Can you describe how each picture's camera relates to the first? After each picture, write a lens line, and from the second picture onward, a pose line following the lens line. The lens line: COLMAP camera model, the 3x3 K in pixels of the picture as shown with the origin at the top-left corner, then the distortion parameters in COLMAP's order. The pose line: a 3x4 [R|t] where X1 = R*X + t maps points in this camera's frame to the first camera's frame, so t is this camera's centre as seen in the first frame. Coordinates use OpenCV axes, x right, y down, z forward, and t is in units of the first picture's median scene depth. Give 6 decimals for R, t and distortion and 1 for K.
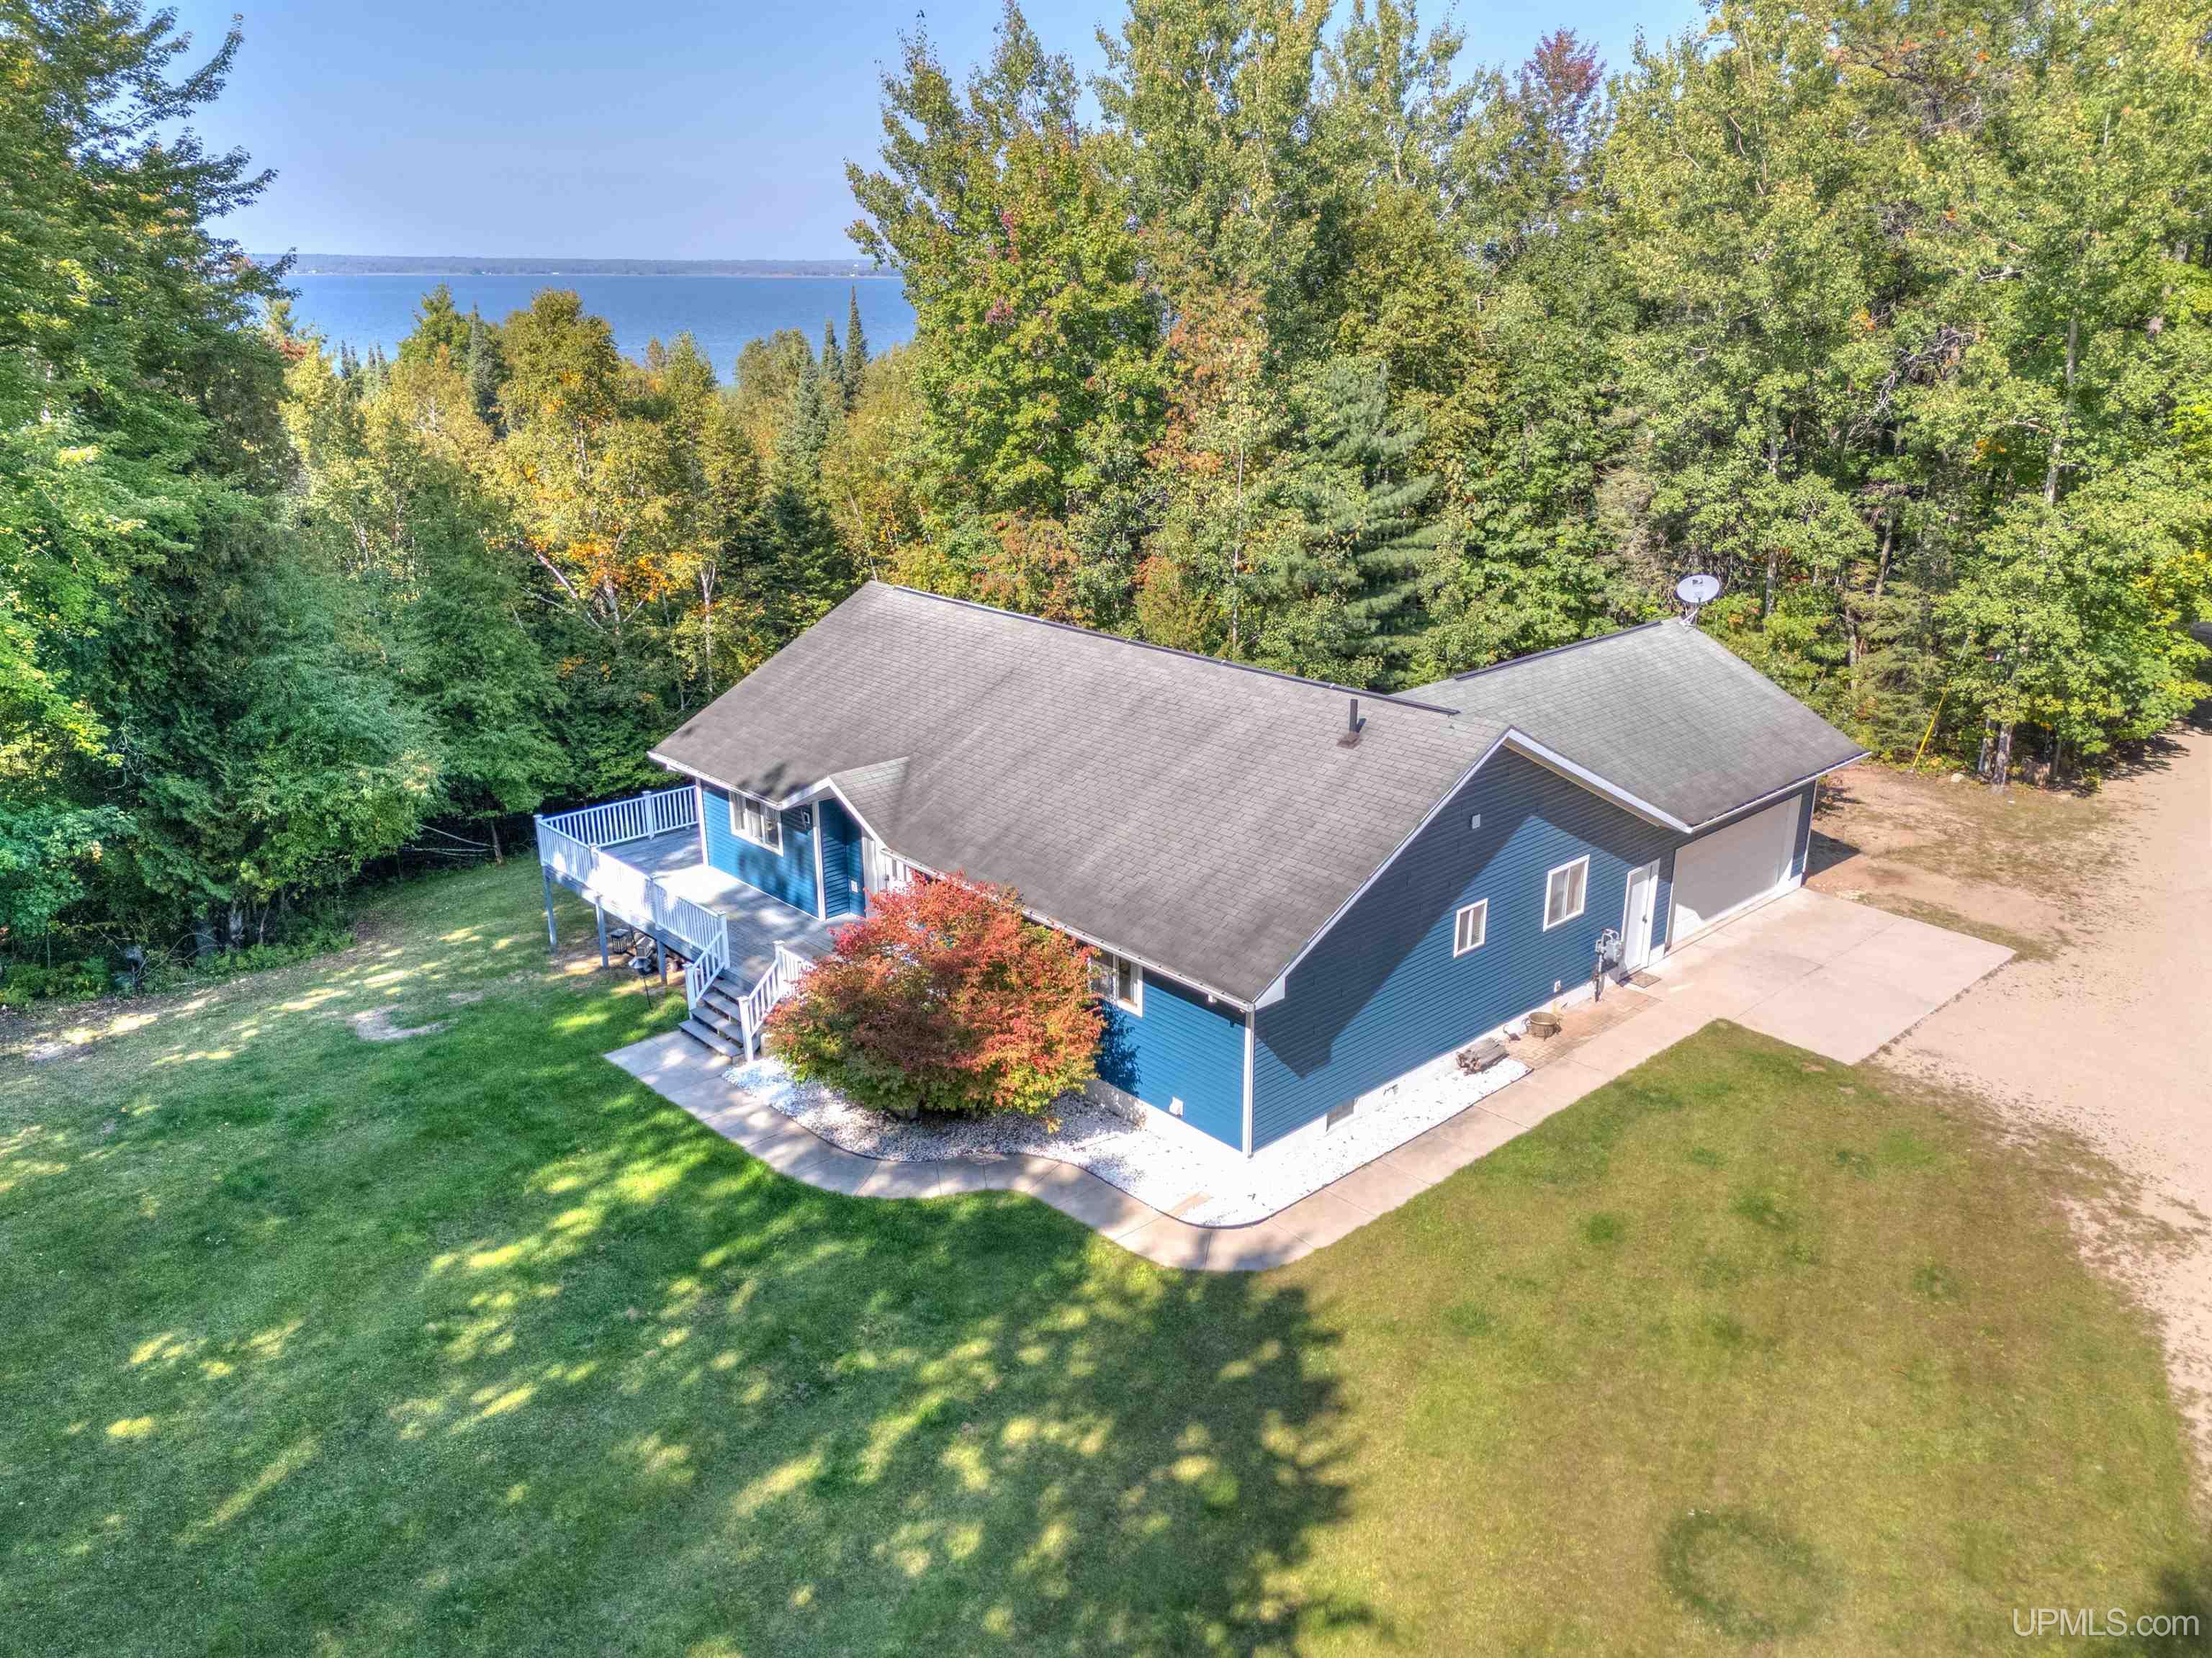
lens RADIAL K [[1647.2, 0, 1106.0], [0, 1647.2, 829.0], [0, 0, 1]] dist [0.035123, 0.000888]
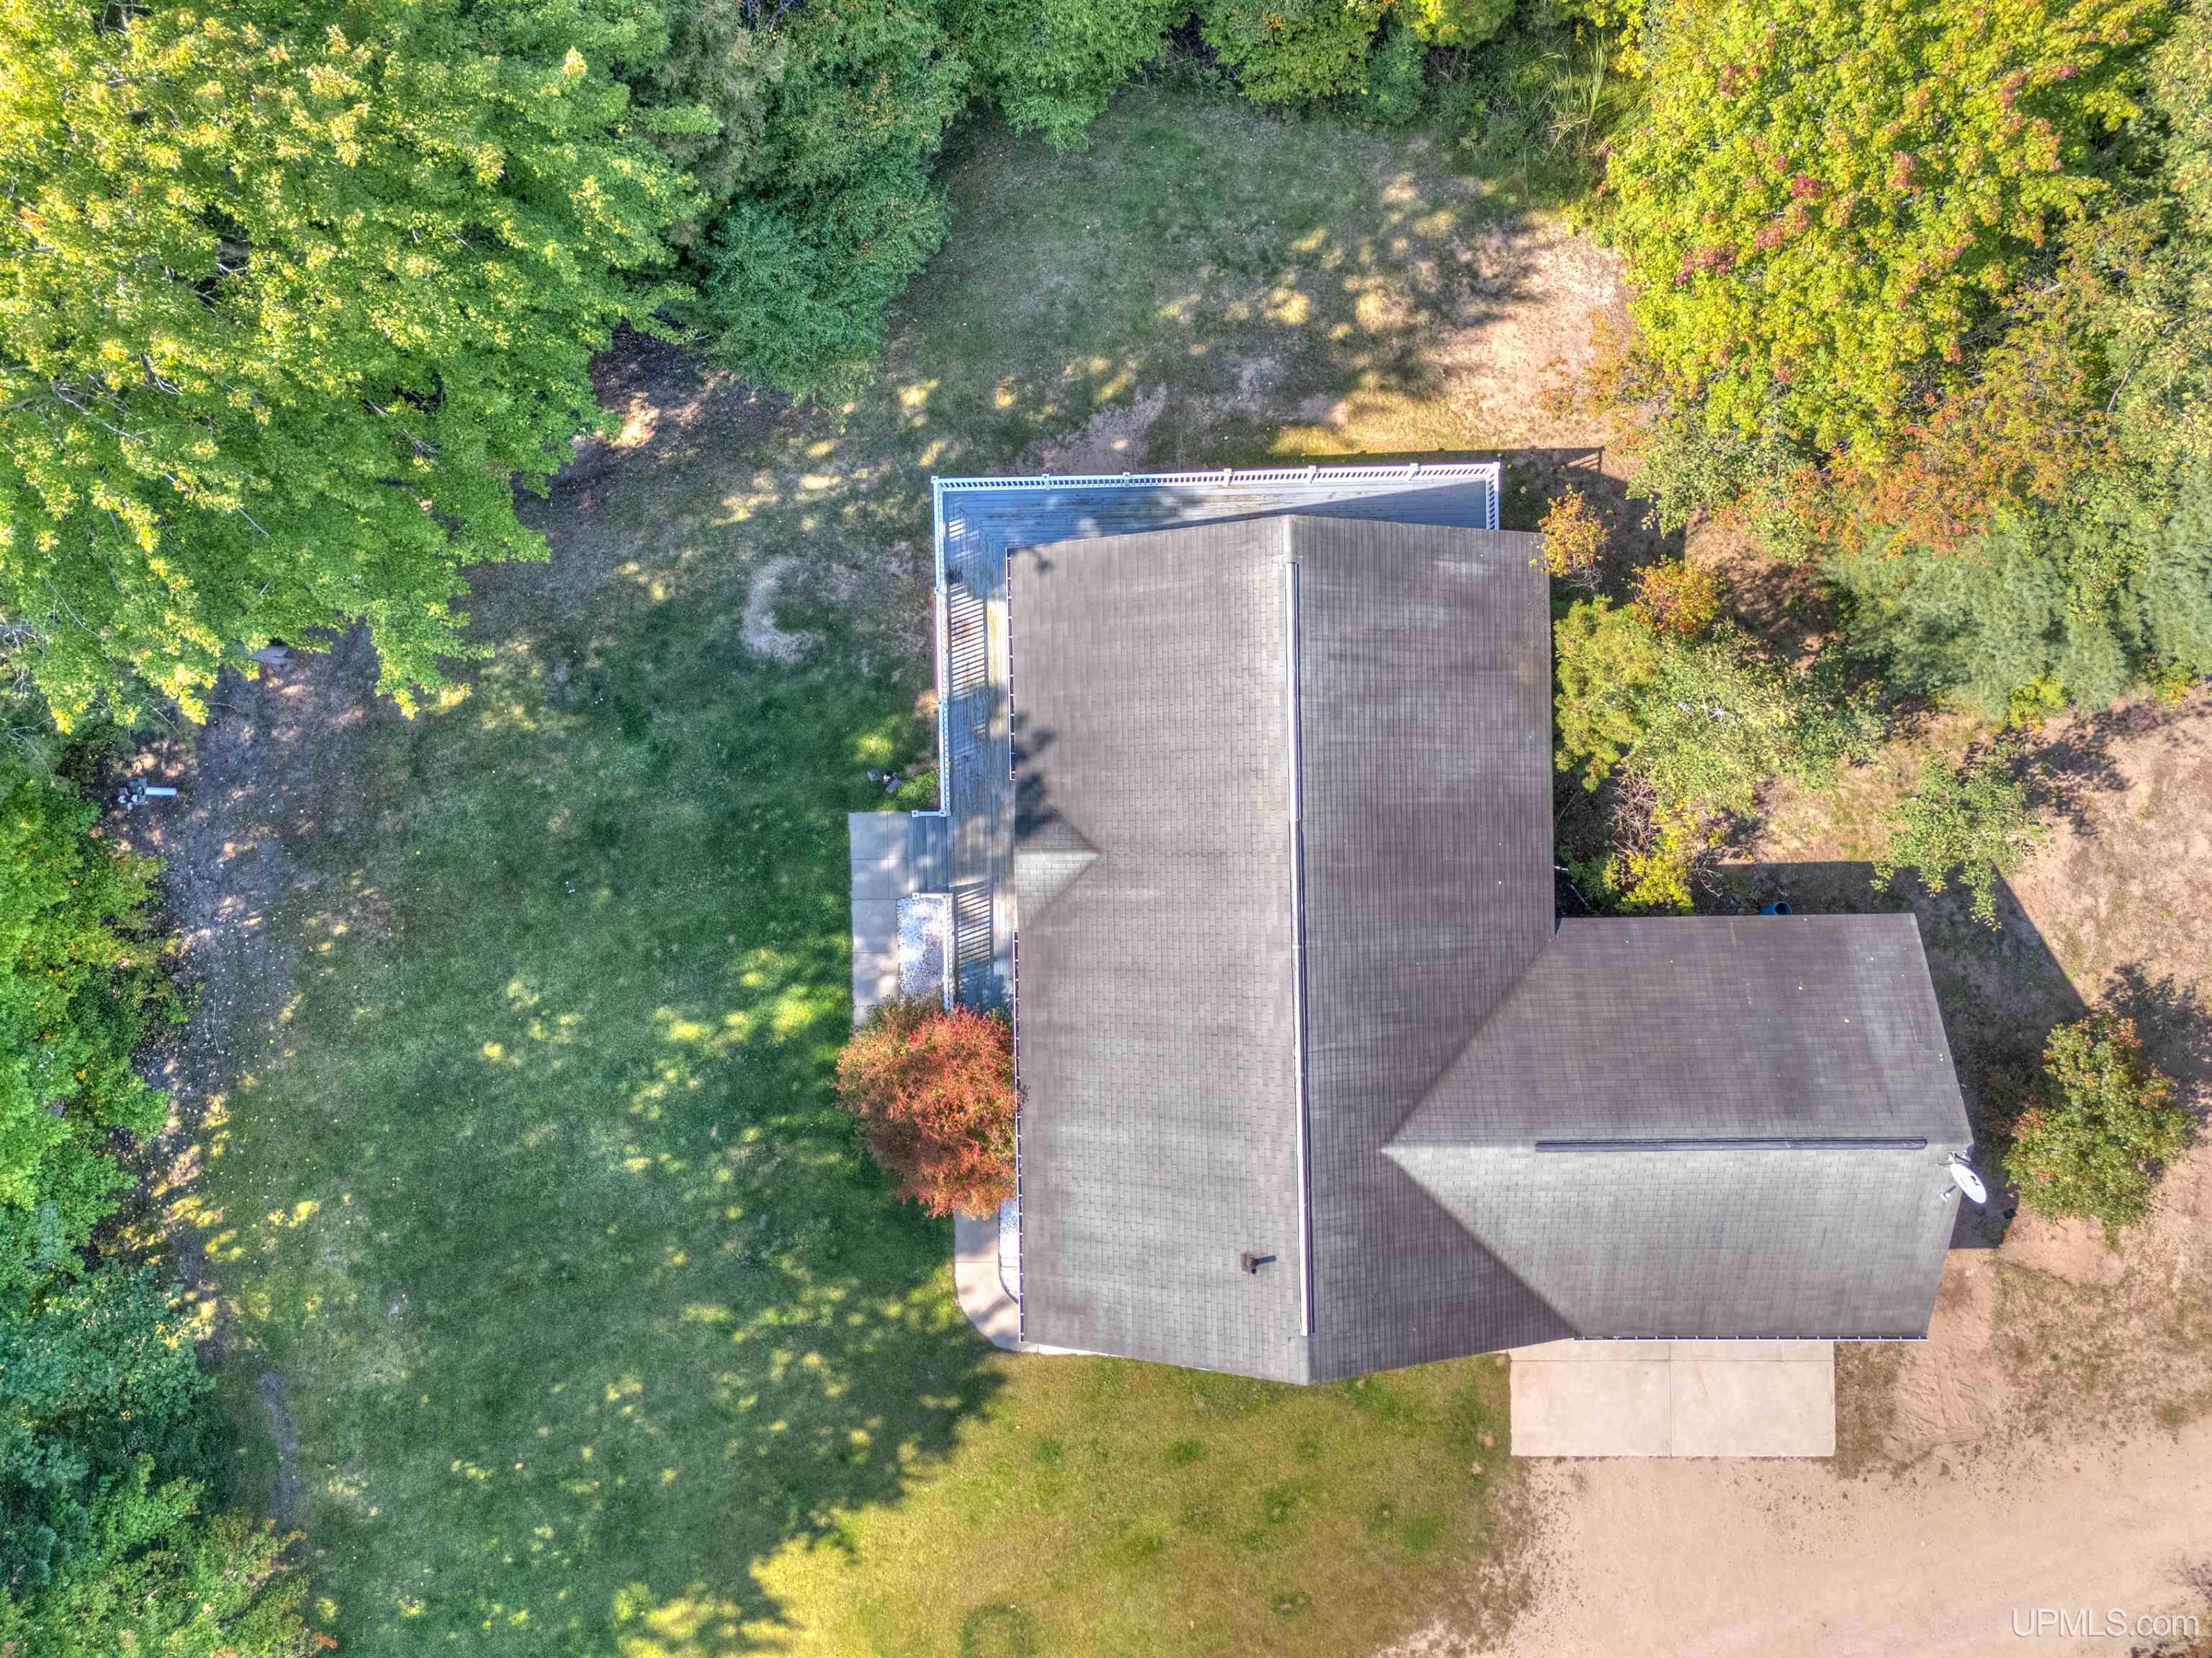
lens RADIAL K [[1543.5, 0, 1110.6], [0, 1543.5, 861.0], [0, 0, 1]] dist [0.057792, -0.029966]
pose [[0.747456, 0.664306, -0.002536, -0.144230], [-0.200167, 0.228859, 0.952658, -1.316272], [0.633437, -0.711562, 0.304034, 0.865814]]
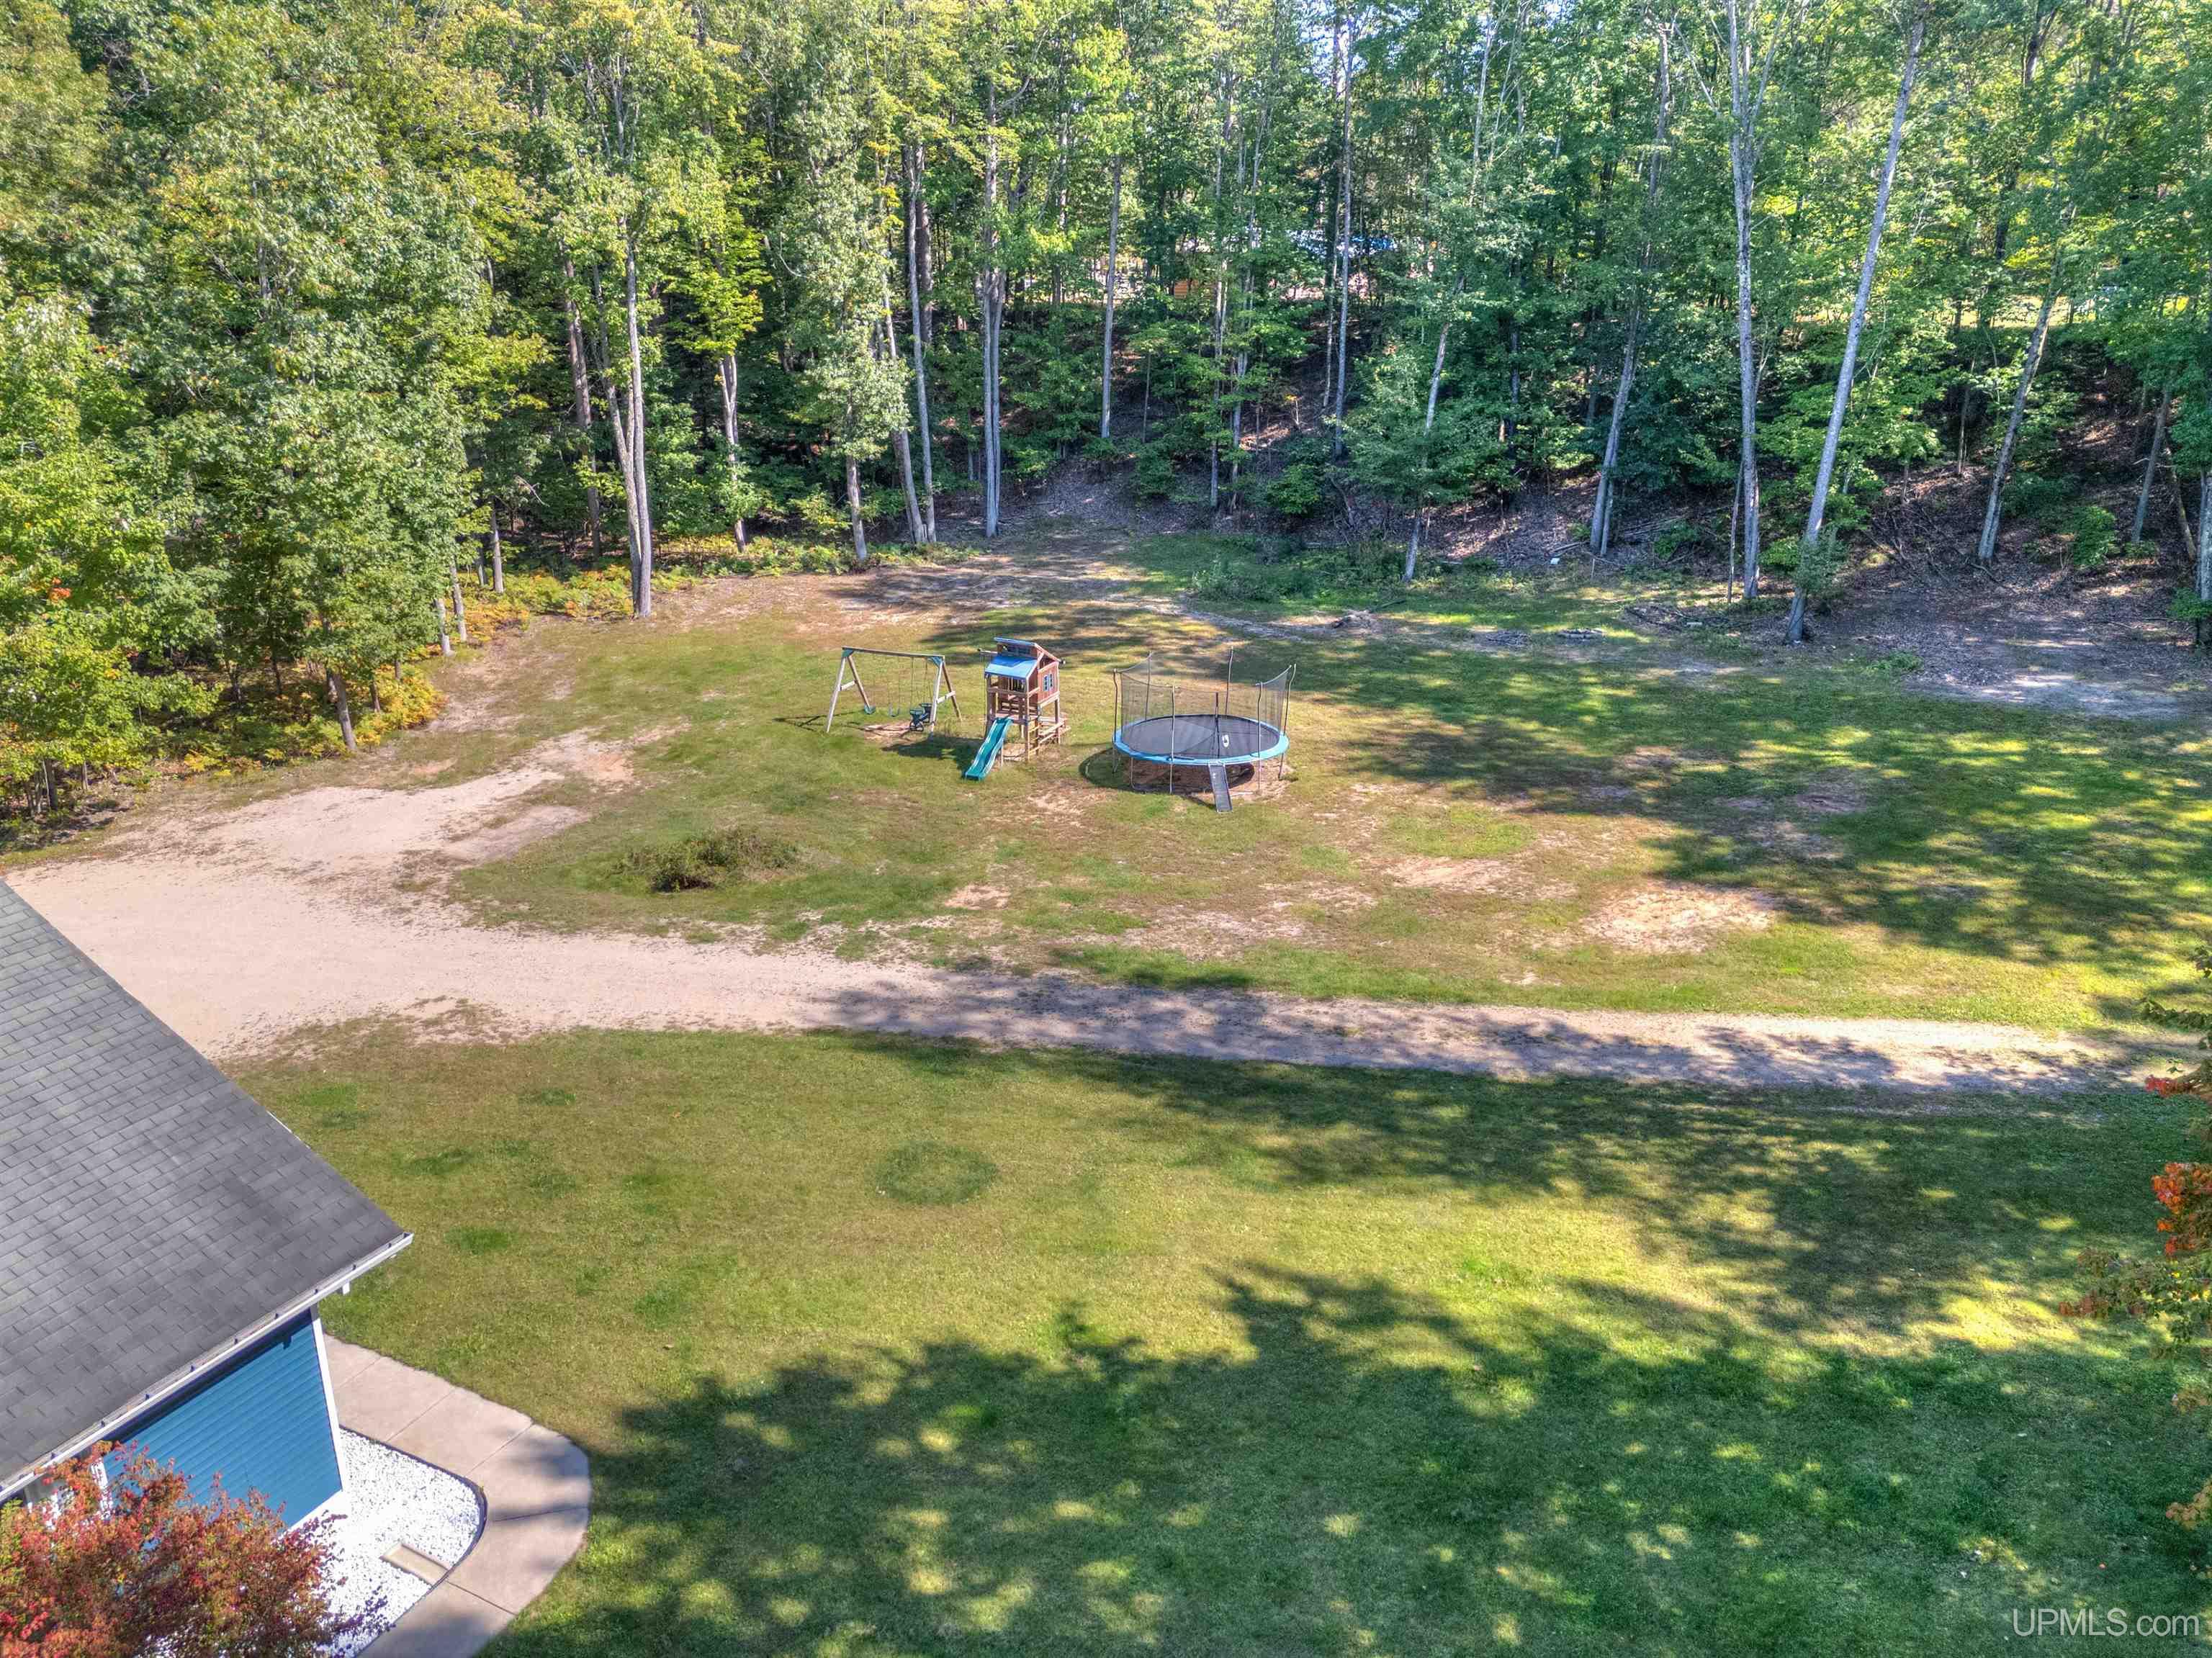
lens RADIAL K [[1598.5, 0, 1106.0], [0, 1598.5, 829.0], [0, 0, 1]] dist [0.093056, -0.103857]
pose [[-0.346949, -0.310201, 0.885100, -0.568348], [0.304382, 0.855396, 0.419105, -0.239308], [-0.887118, 0.414817, -0.202359, 0.737788]]
